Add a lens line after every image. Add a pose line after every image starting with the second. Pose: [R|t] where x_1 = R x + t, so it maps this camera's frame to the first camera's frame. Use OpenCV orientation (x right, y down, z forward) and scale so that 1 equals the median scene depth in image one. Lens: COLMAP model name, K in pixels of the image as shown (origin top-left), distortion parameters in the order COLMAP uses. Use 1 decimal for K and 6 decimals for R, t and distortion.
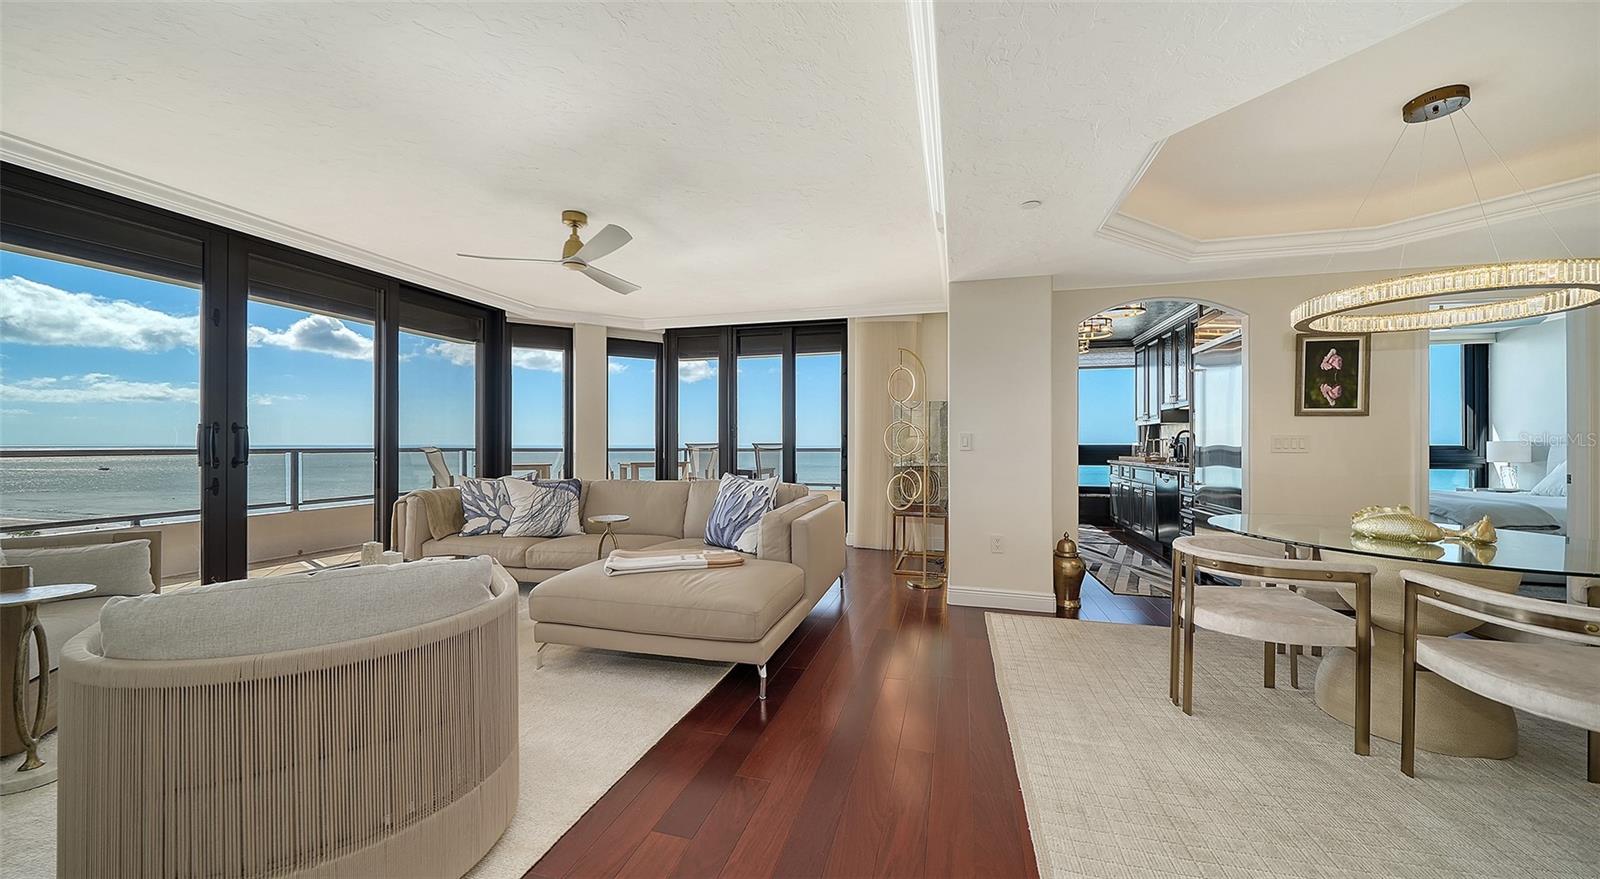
lens RADIAL K [[552.5, 0, 803.9], [0, 552.5, 444.9], [0, 0, 1]] dist [-0.001424, 0.000062]
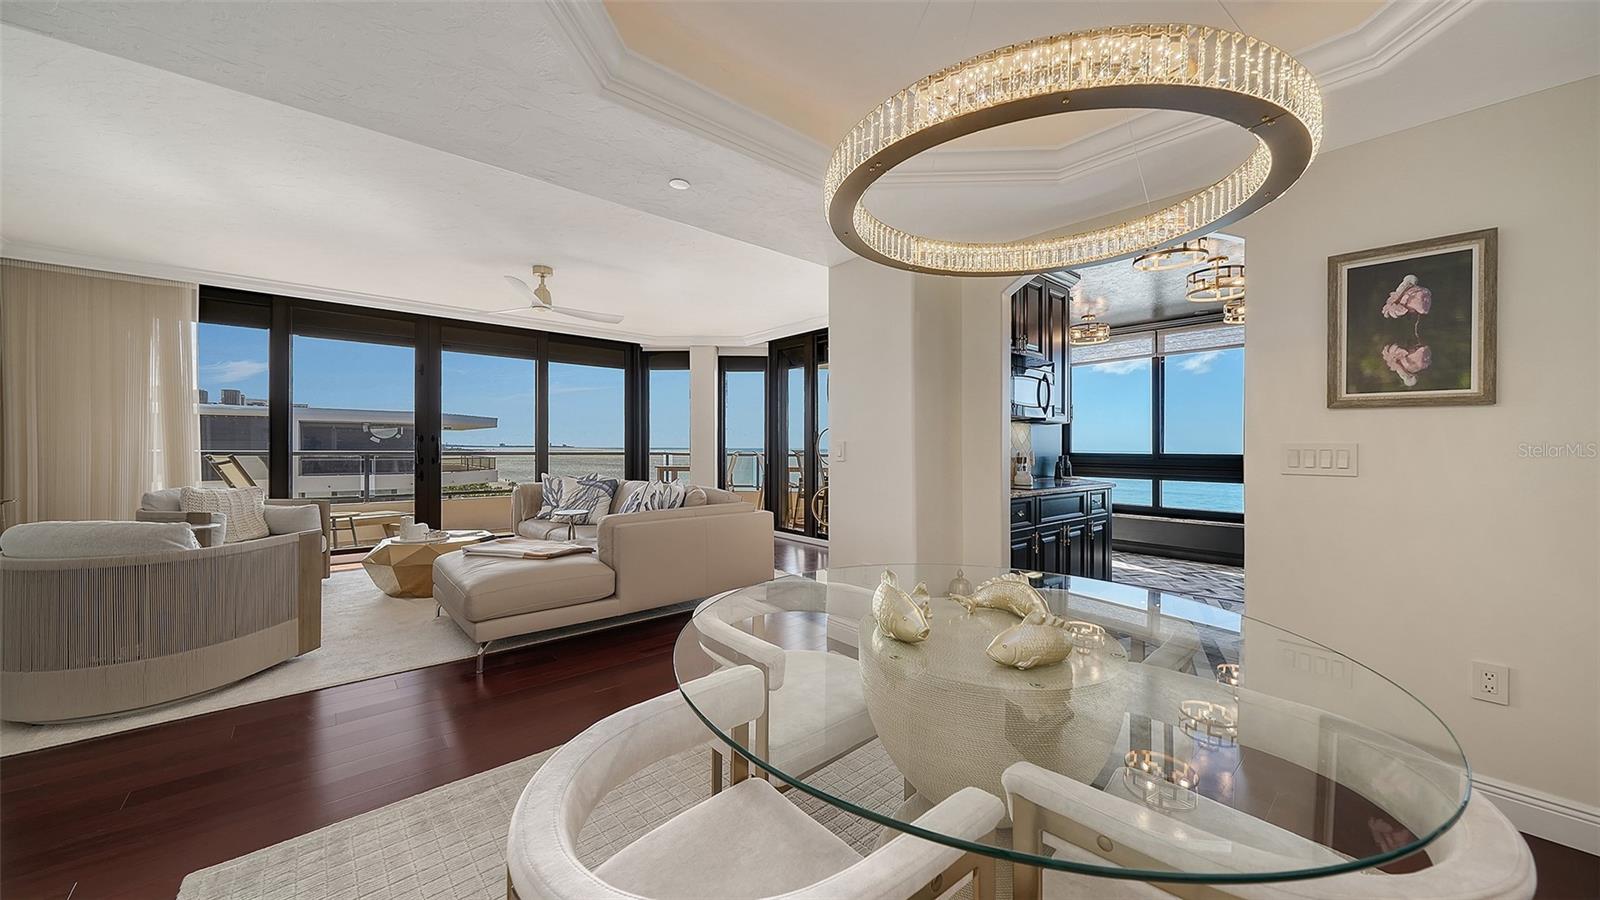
lens RADIAL K [[552.5, 0, 799.0], [0, 552.5, 451.0], [0, 0, 1]] dist [-0.001424, 0.000062]
pose [[0.841282, 0.007230, -0.540548, 0.626830], [-0.006053, 0.999974, 0.003955, -0.007823], [0.540562, -0.000055, 0.841304, 0.216628]]
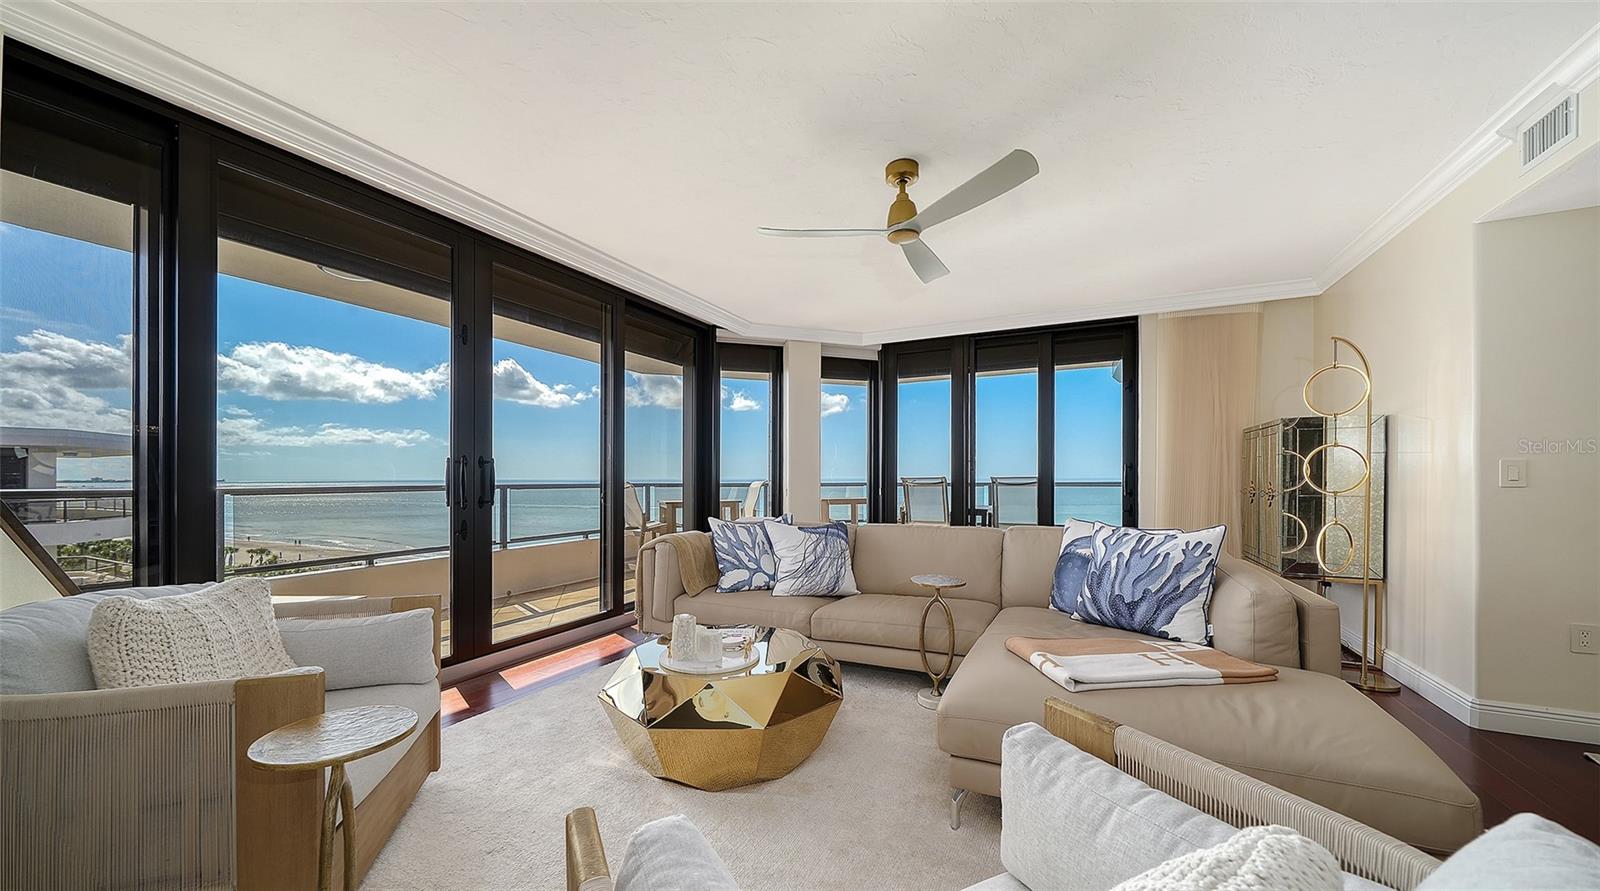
lens RADIAL K [[552.5, 0, 808.2], [0, 552.5, 474.7], [0, 0, 1]] dist [-0.001424, 0.000062]
pose [[0.984952, -0.004621, -0.172766, -0.344065], [0.003595, 0.999974, -0.006253, -0.002981], [0.172791, 0.005537, 0.984943, 0.214804]]
